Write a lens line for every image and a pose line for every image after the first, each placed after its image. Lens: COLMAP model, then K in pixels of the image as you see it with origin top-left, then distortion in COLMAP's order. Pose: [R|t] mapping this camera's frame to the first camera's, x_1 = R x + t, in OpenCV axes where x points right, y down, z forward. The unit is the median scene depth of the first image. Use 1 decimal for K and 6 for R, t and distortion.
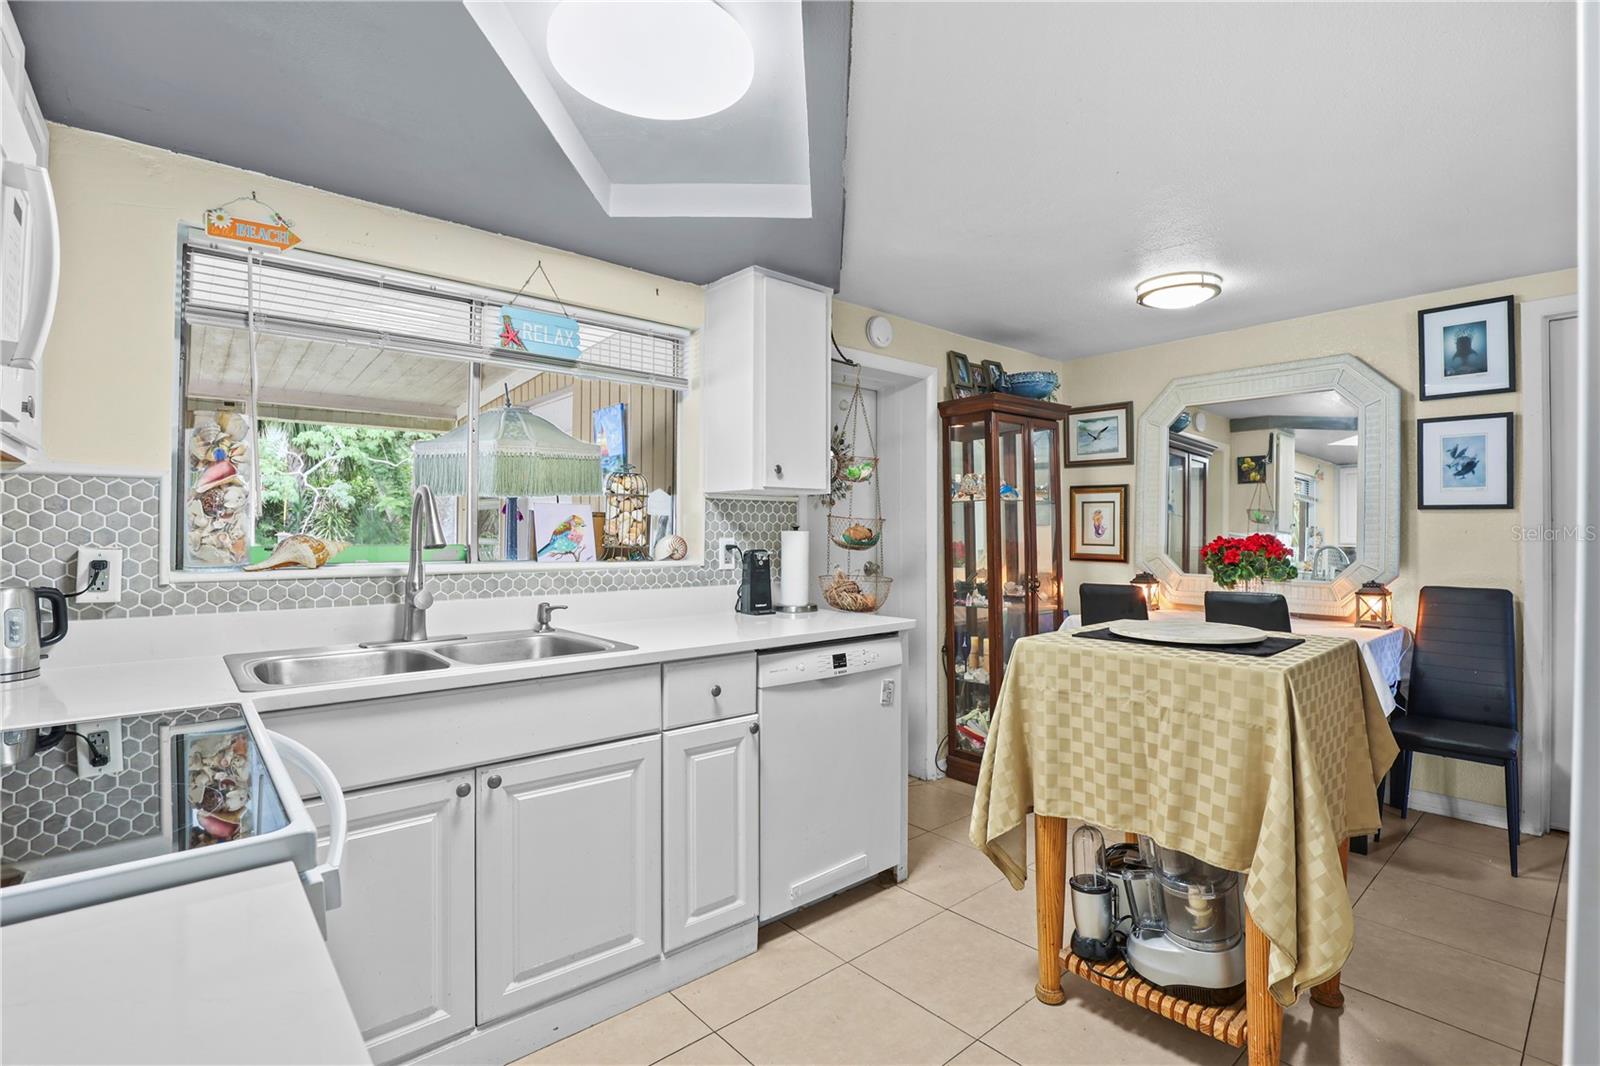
lens RADIAL K [[736.5, 0, 812.8], [0, 736.5, 522.4], [0, 0, 1]] dist [-0.039695, 0.006508]
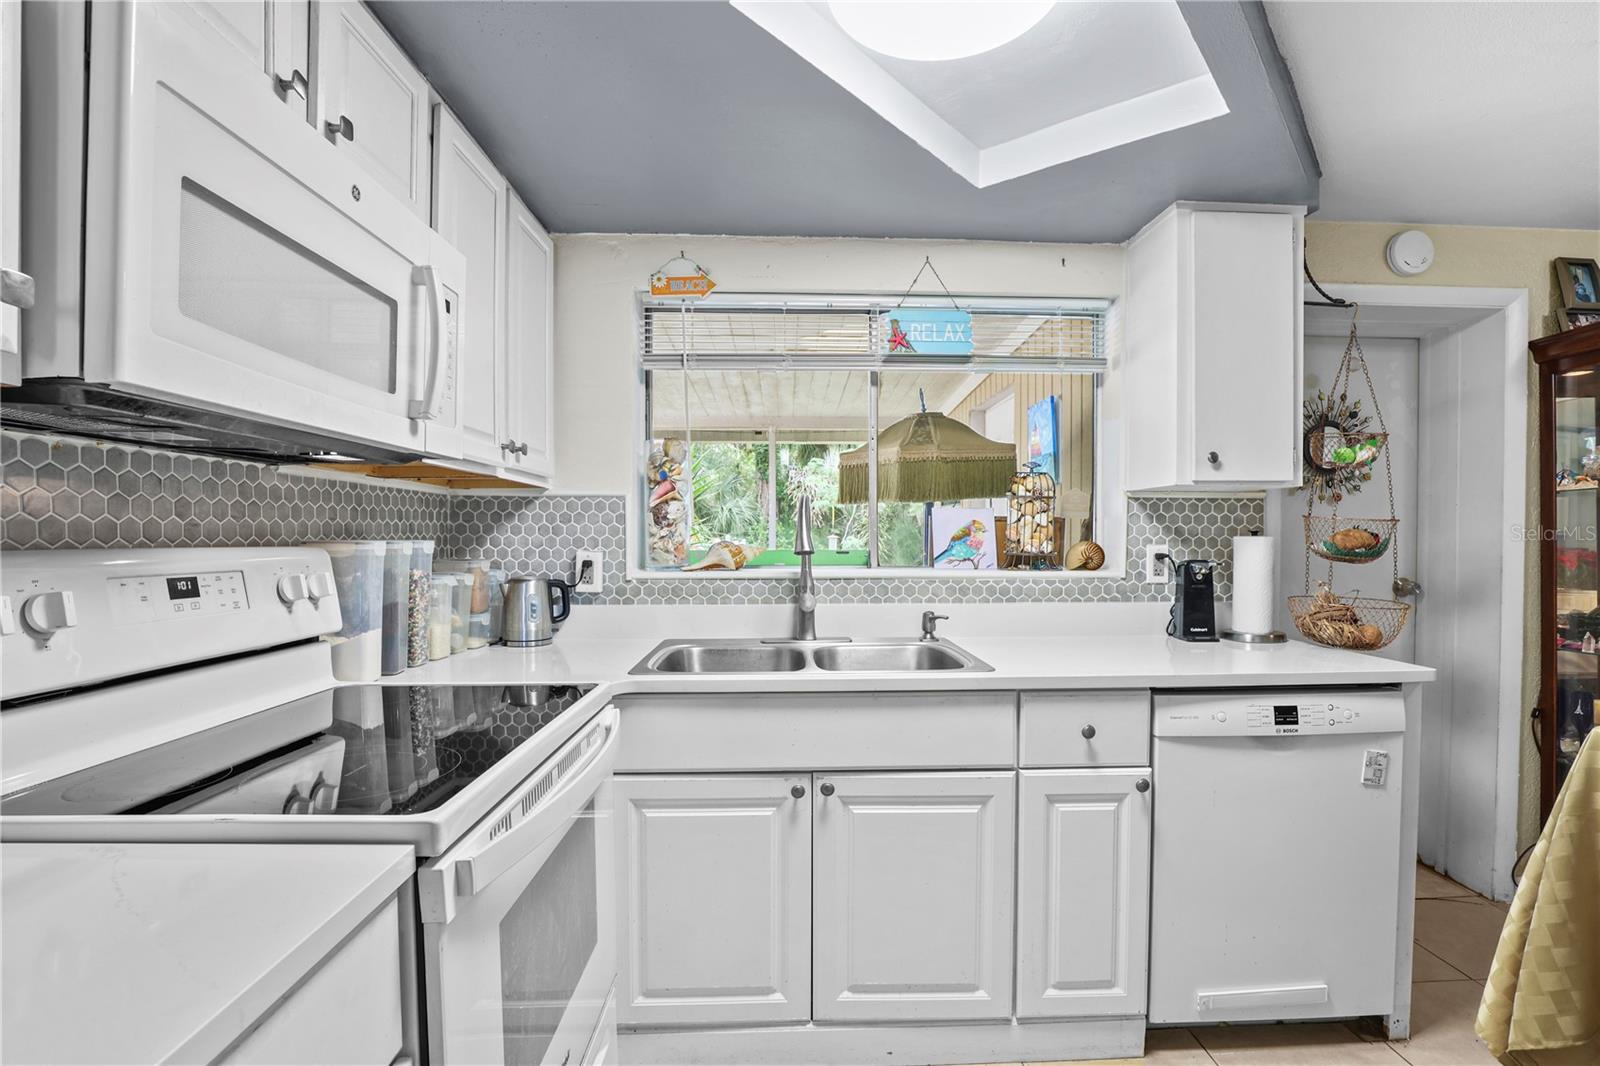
lens RADIAL K [[736.5, 0, 811.6], [0, 736.5, 549.3], [0, 0, 1]] dist [-0.039695, 0.006508]
pose [[0.773092, 0.011685, -0.634186, 0.118859], [0.009630, 0.999499, 0.030154, -0.002777], [0.634221, -0.029419, 0.772592, 0.141610]]
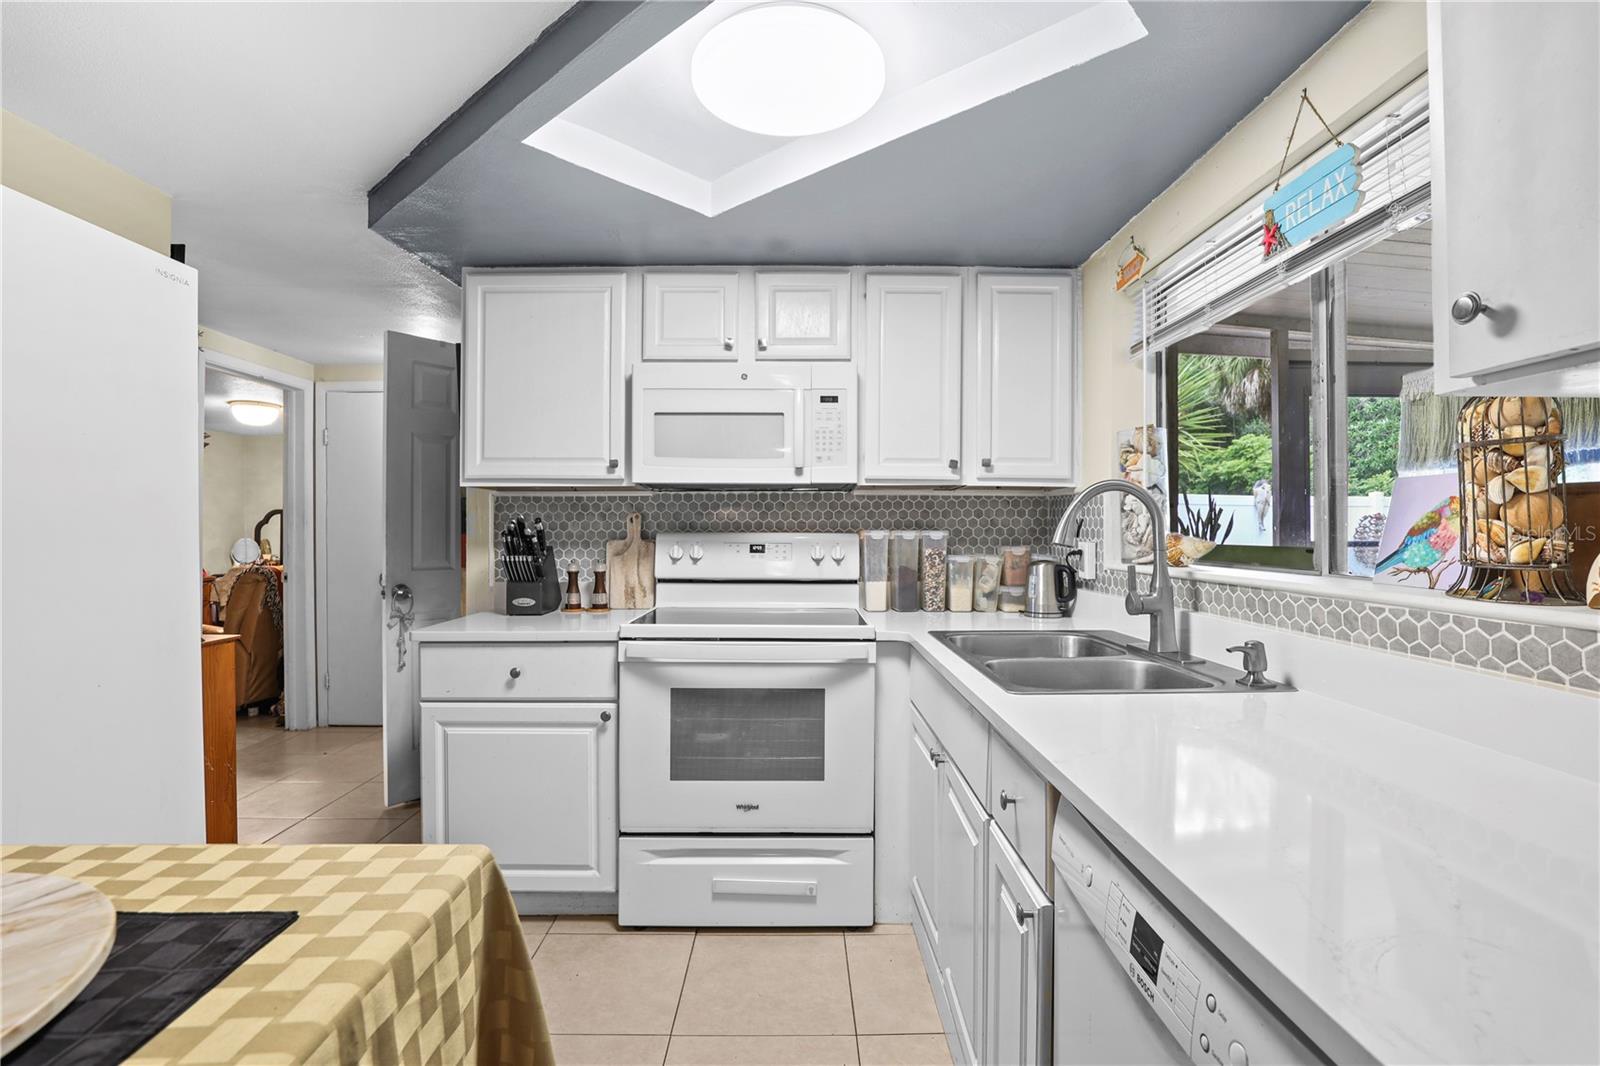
lens RADIAL K [[736.5, 0, 810.6], [0, 736.5, 527.2], [0, 0, 1]] dist [-0.039695, 0.006508]
pose [[-0.646953, -0.002274, -0.762527, 0.341359], [0.010993, 0.999864, -0.012308, 0.012779], [0.762451, -0.016345, -0.646840, 1.029466]]
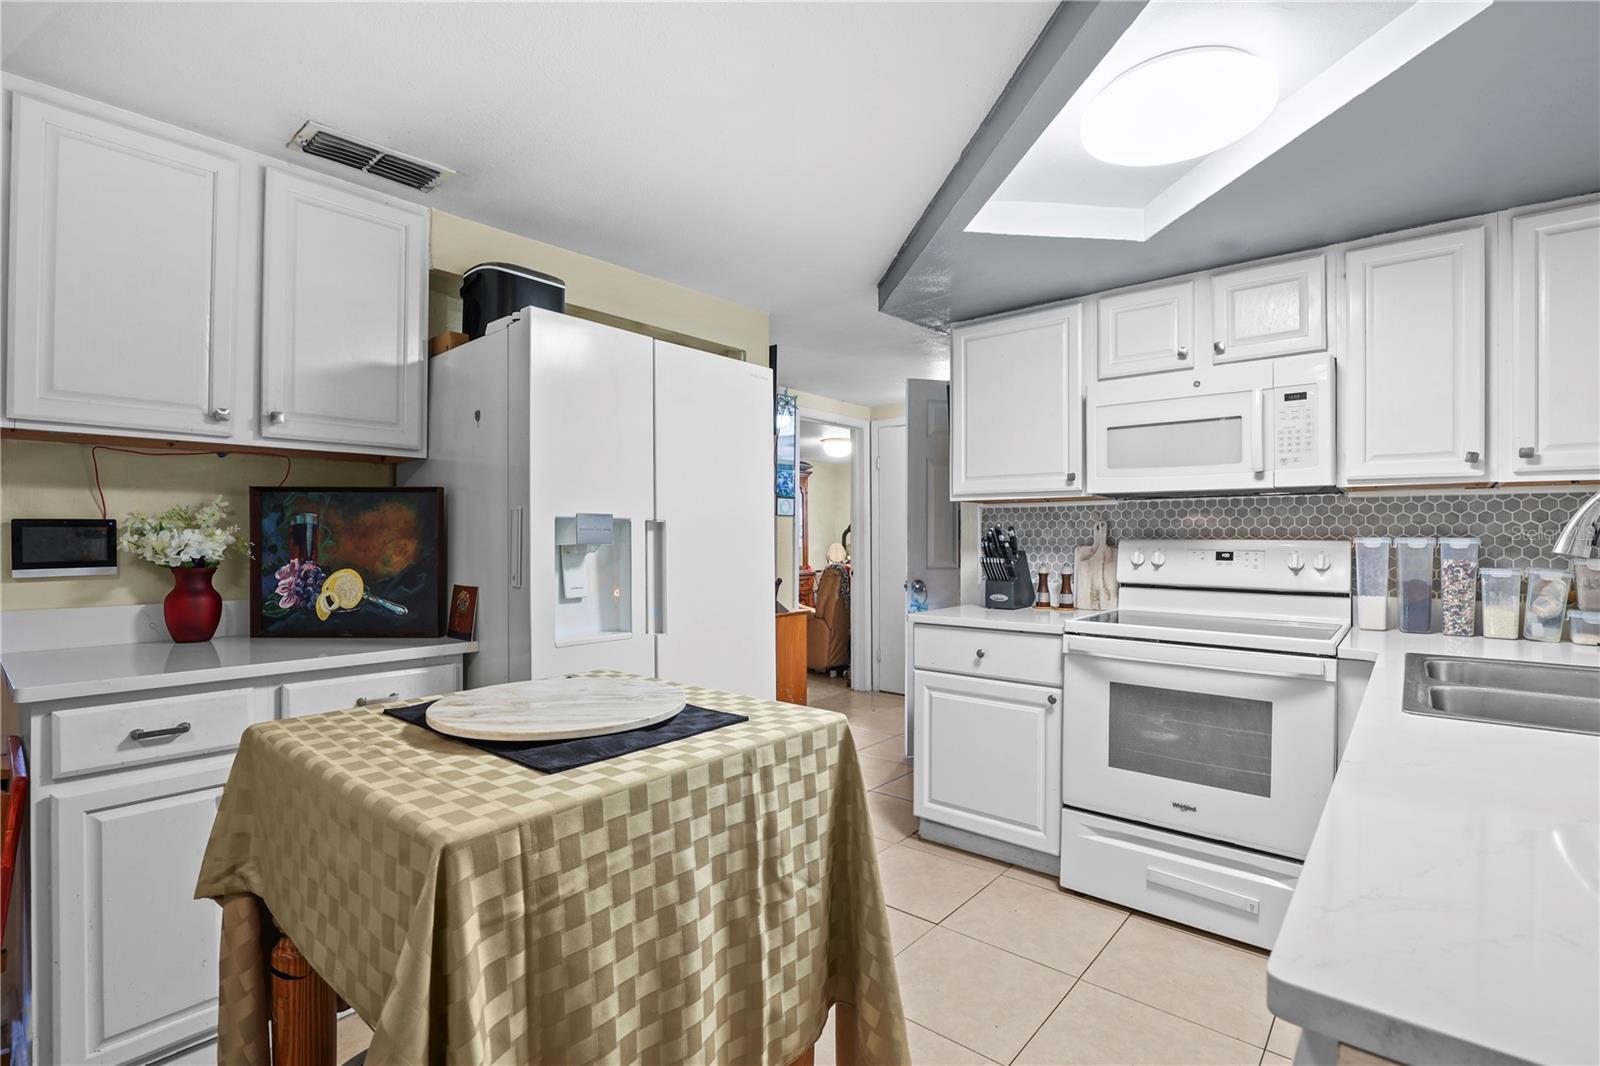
lens RADIAL K [[736.5, 0, 804.7], [0, 736.5, 533.8], [0, 0, 1]] dist [-0.039695, 0.006508]
pose [[-0.989802, -0.002477, -0.142427, 0.309092], [0.000132, 0.999832, -0.018305, 0.017580], [0.142449, -0.018137, -0.989636, 1.223360]]
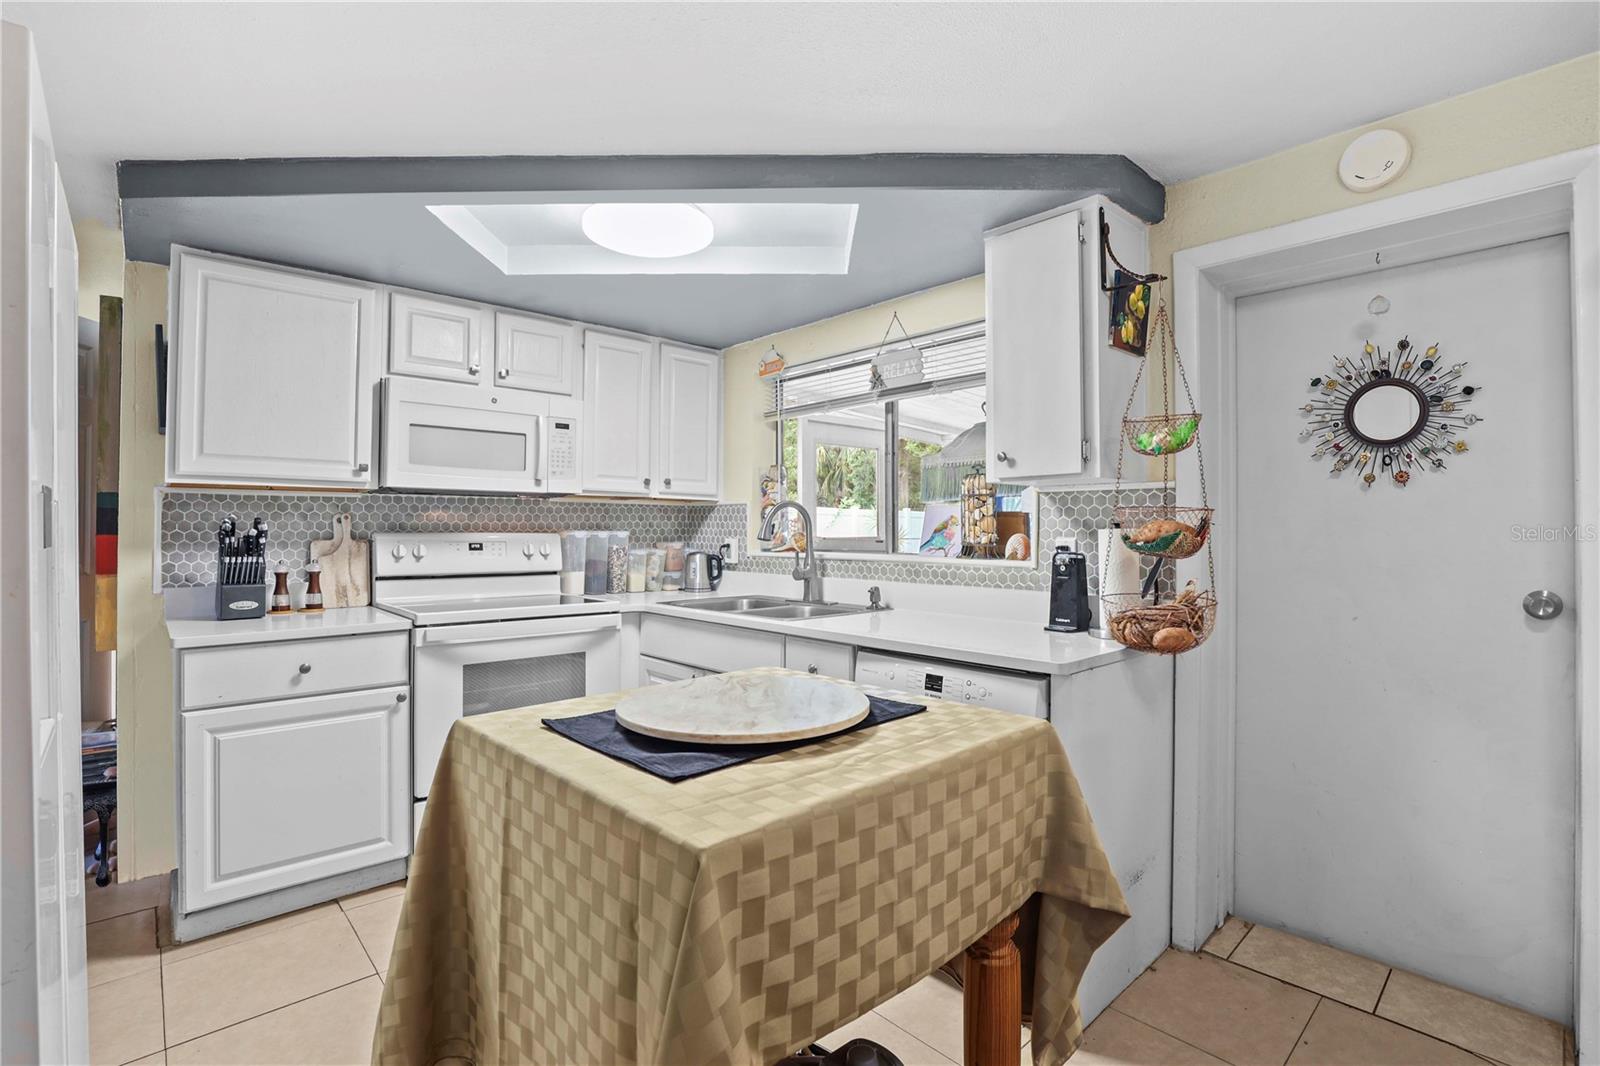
lens RADIAL K [[736.5, 0, 815.6], [0, 736.5, 519.2], [0, 0, 1]] dist [-0.039695, 0.006508]
pose [[0.032081, -0.013950, -0.999388, 0.832213], [0.013889, 0.999812, -0.013510, 0.008436], [0.999389, -0.013447, 0.032269, 0.791298]]
